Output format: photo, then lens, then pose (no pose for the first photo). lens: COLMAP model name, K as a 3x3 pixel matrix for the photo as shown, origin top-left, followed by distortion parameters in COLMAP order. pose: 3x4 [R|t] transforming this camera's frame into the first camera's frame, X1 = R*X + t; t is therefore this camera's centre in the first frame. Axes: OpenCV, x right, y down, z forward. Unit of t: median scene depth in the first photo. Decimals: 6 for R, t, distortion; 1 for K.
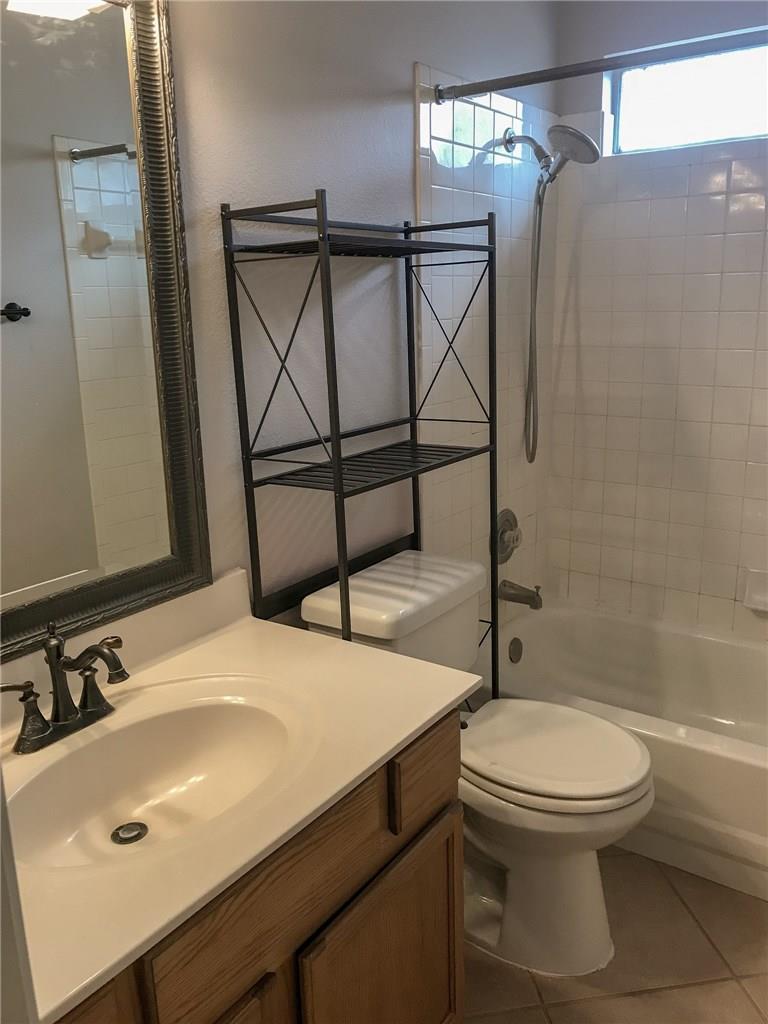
lens RADIAL K [[848.5, 0, 384.3], [0, 848.5, 512.0], [0, 0, 1]] dist [0.057446, -0.070253]
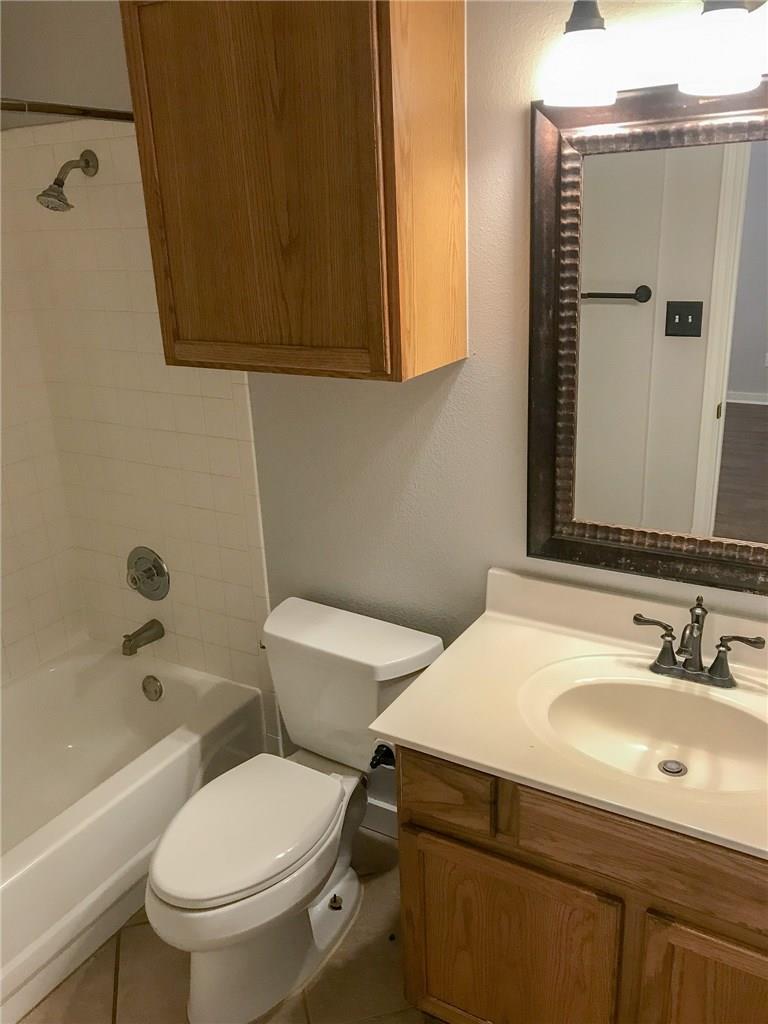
lens RADIAL K [[848.5, 0, 384.4], [0, 848.5, 512.0], [0, 0, 1]] dist [0.057446, -0.070253]
pose [[0.091171, 0.353246, -0.931078, 0.722897], [-0.190735, 0.923856, 0.331829, -0.326557], [0.977399, 0.147335, 0.151605, 0.315170]]
